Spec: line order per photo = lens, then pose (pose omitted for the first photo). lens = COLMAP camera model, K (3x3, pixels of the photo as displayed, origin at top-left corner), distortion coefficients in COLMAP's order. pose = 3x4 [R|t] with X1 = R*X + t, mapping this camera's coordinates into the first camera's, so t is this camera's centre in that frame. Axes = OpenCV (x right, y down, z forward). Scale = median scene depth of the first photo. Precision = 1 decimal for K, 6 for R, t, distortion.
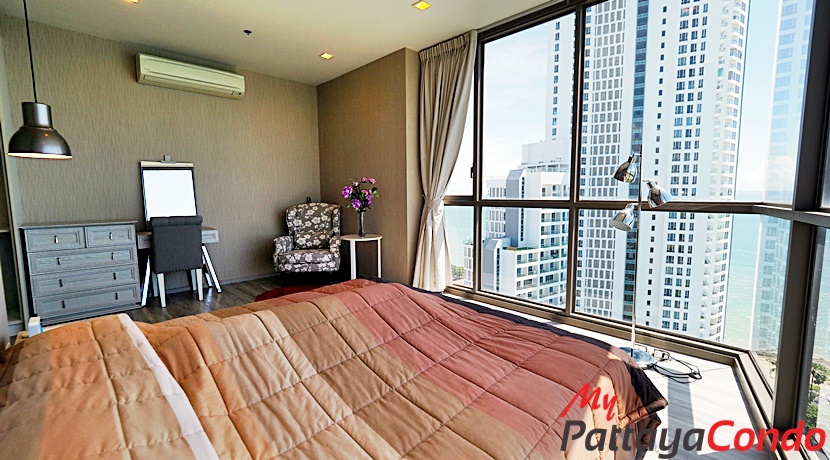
lens RADIAL K [[348.2, 0, 417.3], [0, 348.2, 226.2], [0, 0, 1]] dist [-0.000995, -0.000547]
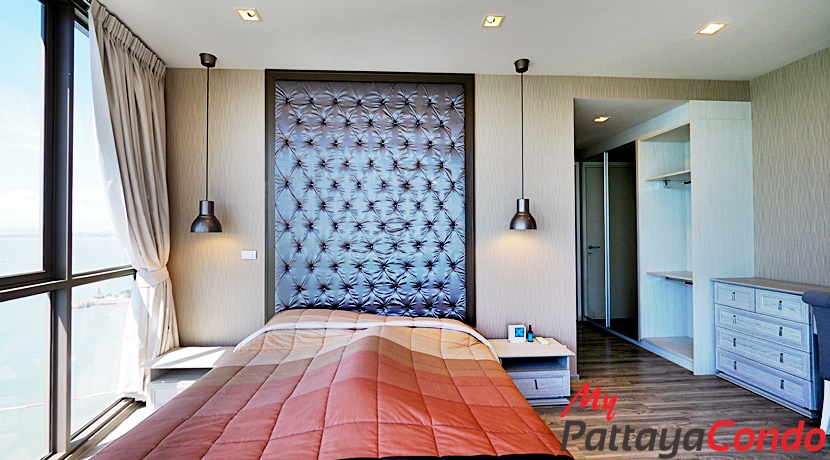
lens RADIAL K [[348.2, 0, 417.3], [0, 348.2, 226.2], [0, 0, 1]] dist [-0.000995, -0.000547]
pose [[-0.662519, -0.003945, -0.749035, 0.263412], [-0.061082, 0.996940, 0.048776, -0.142853], [0.746551, 0.078067, -0.660732, 0.912959]]
